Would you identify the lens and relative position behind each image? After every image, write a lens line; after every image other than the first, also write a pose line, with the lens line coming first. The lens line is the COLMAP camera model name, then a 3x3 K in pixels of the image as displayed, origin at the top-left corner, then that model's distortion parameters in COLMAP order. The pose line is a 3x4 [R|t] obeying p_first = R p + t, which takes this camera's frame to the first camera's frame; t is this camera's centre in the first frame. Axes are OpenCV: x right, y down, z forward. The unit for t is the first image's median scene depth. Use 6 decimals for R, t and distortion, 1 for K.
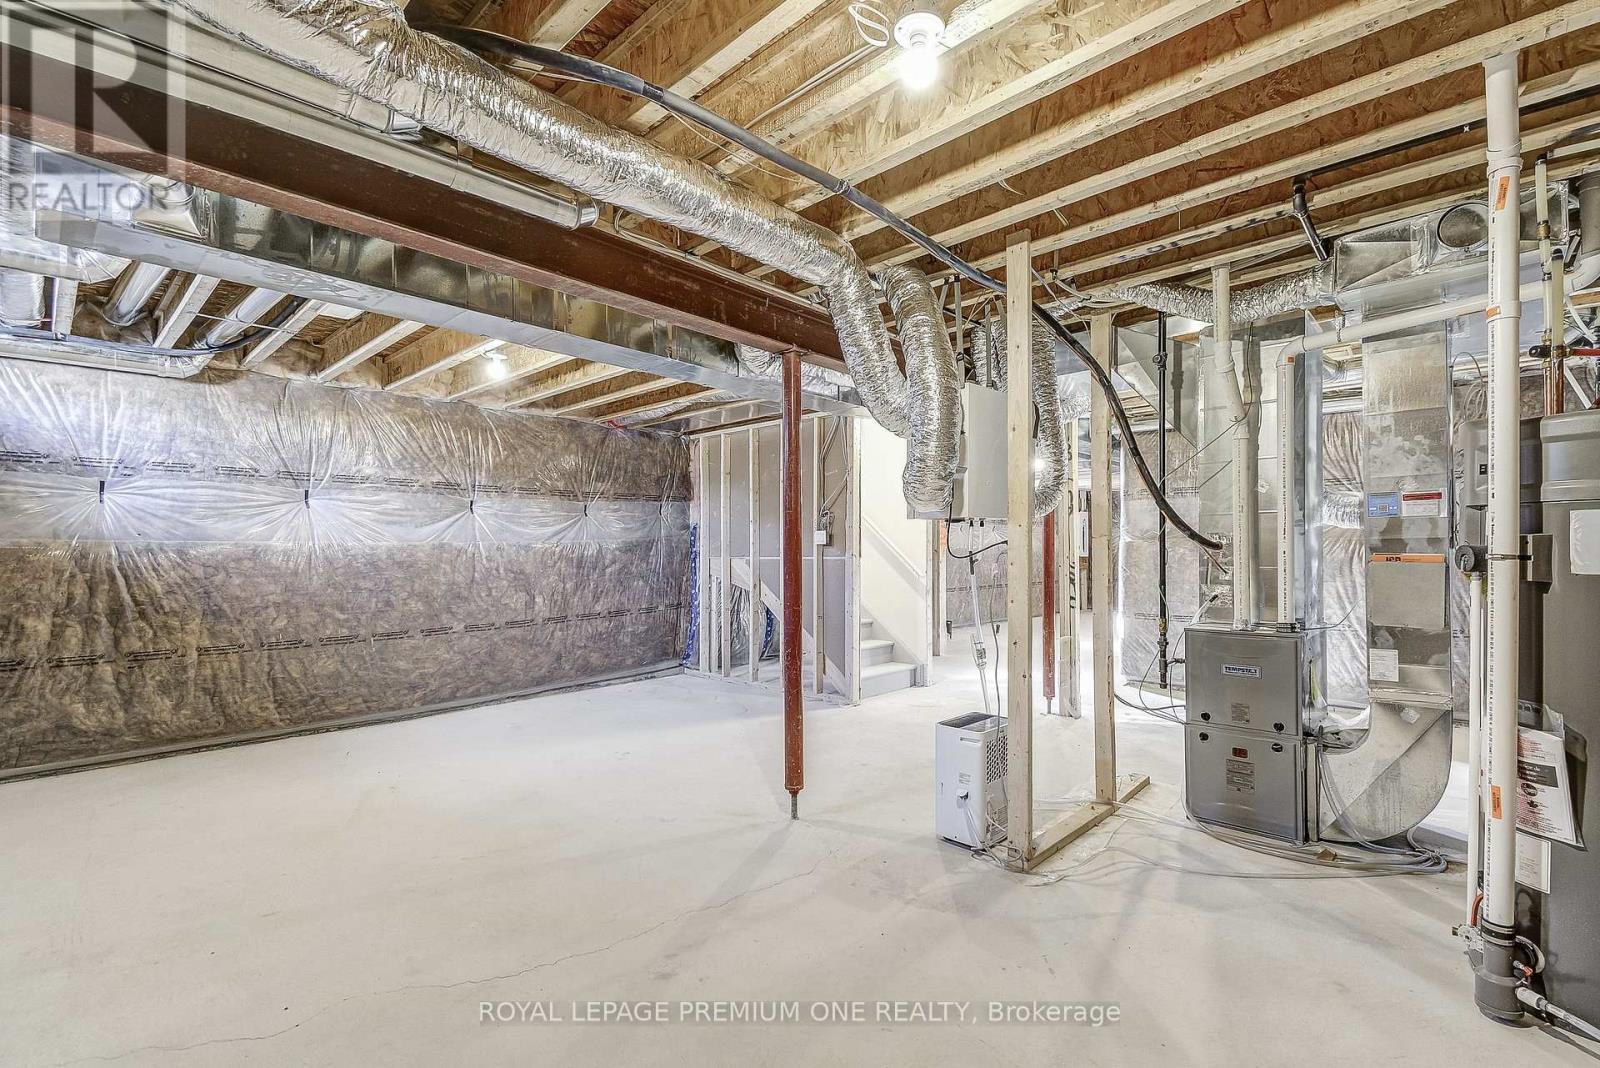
lens RADIAL K [[713.1, 0, 801.4], [0, 713.1, 551.6], [0, 0, 1]] dist [0.028608, -0.025631]
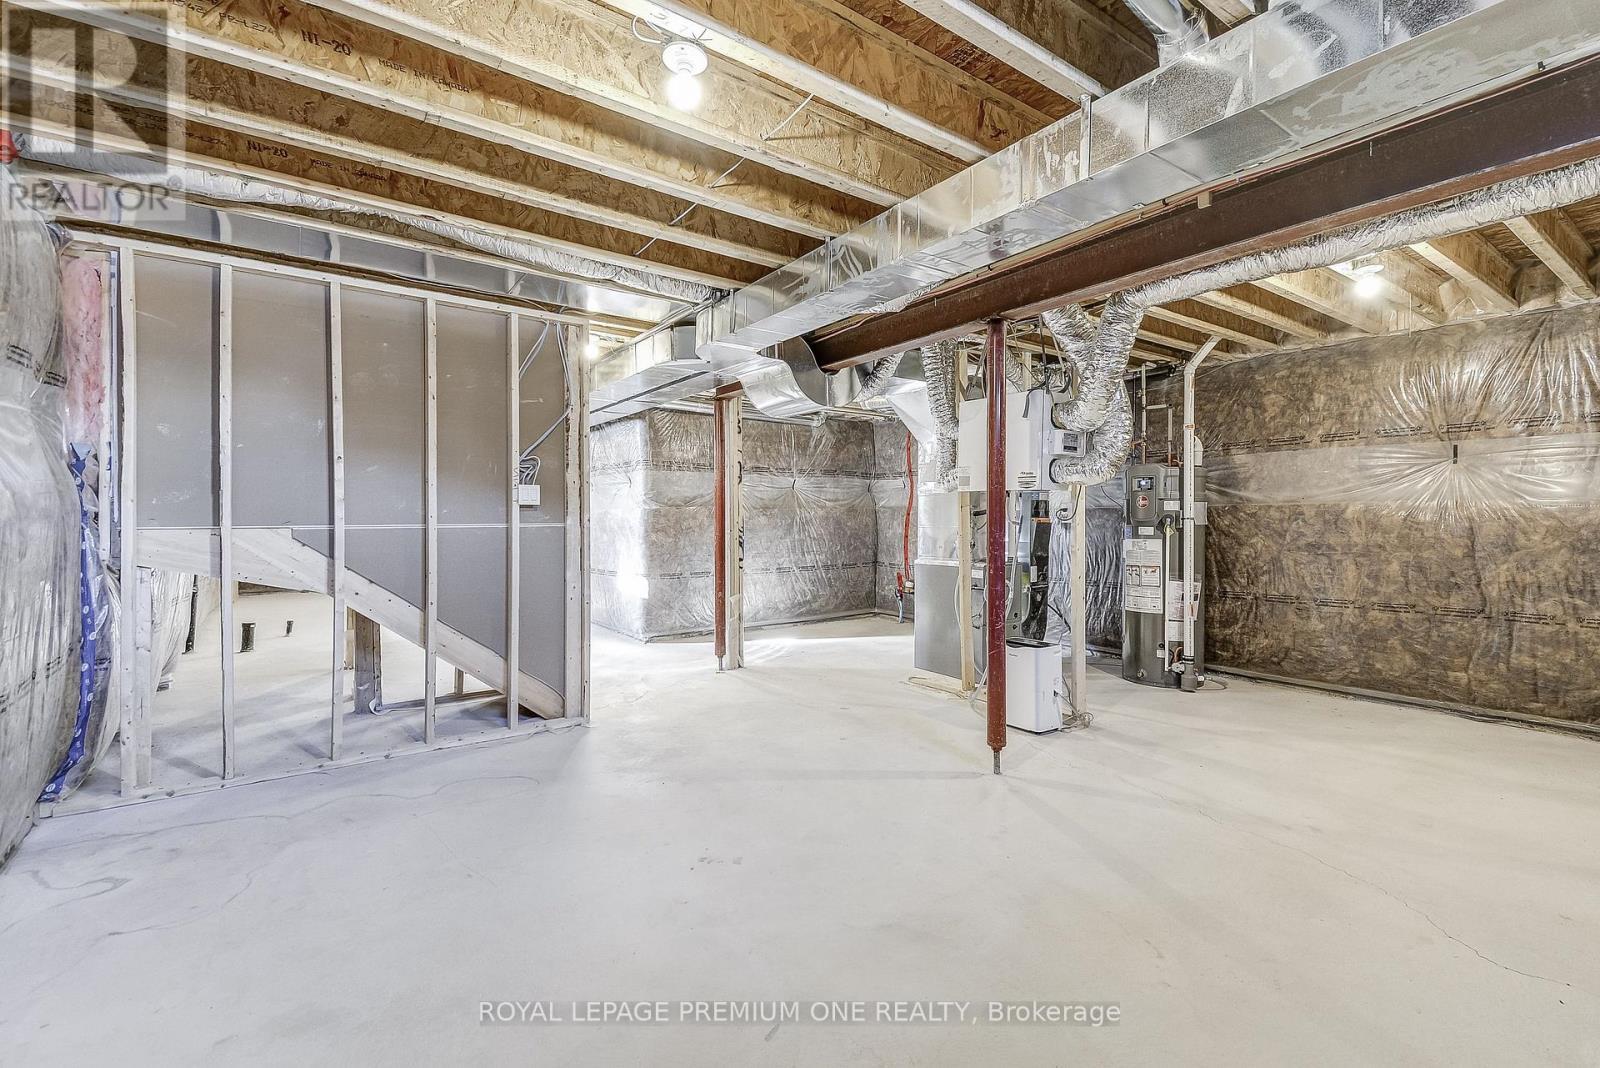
lens RADIAL K [[715.4, 0, 820.0], [0, 715.4, 522.1], [0, 0, 1]] dist [0.010202, -0.000142]
pose [[0.168516, -0.000100, 0.985699, -1.087304], [-0.000747, 1.000000, 0.000230, 0.011125], [-0.985699, -0.000775, 0.168516, 1.097339]]
